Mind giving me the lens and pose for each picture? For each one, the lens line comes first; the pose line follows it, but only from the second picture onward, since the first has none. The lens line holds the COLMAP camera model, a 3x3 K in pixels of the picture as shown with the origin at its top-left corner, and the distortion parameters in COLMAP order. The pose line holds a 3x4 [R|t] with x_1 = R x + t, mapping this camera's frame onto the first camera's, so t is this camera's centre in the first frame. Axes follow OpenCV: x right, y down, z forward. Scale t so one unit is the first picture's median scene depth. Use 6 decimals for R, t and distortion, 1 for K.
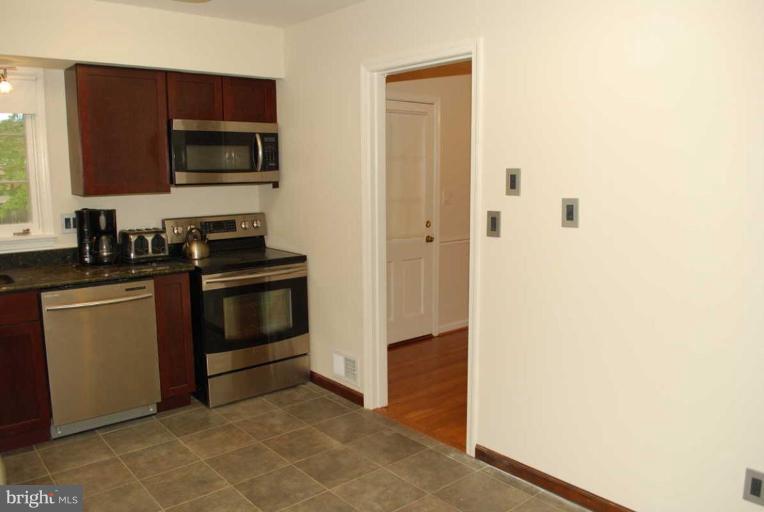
lens RADIAL K [[604.0, 0, 382.0], [0, 604.0, 256.0], [0, 0, 1]] dist [-0.074263, -0.001233]
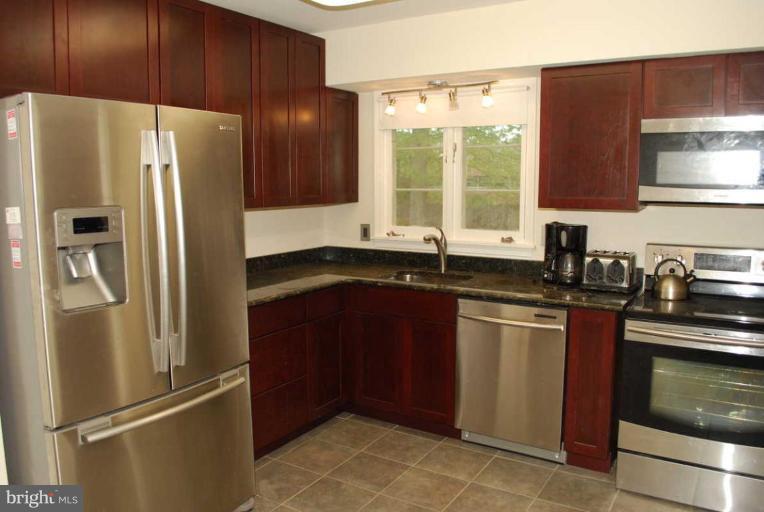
lens RADIAL K [[604.0, 0, 382.0], [0, 604.0, 256.0], [0, 0, 1]] dist [-0.074263, -0.001233]
pose [[0.302274, 0.124768, -0.945020, 0.322108], [-0.133443, 0.987173, 0.087650, -0.074546], [0.943834, 0.099612, 0.315047, 0.452020]]
